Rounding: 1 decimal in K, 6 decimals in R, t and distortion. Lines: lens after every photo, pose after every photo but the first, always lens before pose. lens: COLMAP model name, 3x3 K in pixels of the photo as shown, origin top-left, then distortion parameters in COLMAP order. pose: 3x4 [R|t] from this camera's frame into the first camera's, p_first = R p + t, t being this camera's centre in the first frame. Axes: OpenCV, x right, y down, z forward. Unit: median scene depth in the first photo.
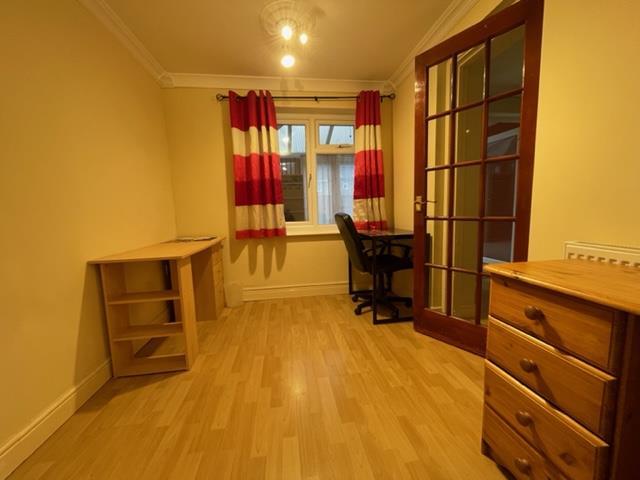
lens RADIAL K [[258.8, 0, 317.8], [0, 258.8, 238.3], [0, 0, 1]] dist [-0.001825, -0.000182]
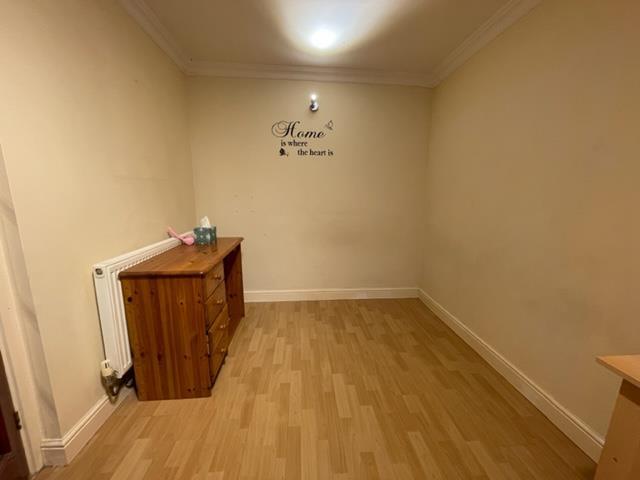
lens RADIAL K [[258.8, 0, 319.3], [0, 258.8, 240.9], [0, 0, 1]] dist [-0.001825, -0.000182]
pose [[-0.997603, 0.003882, 0.069084, -0.065768], [0.024304, 0.954468, 0.297321, -0.365319], [-0.064784, 0.298287, -0.952275, 1.808137]]
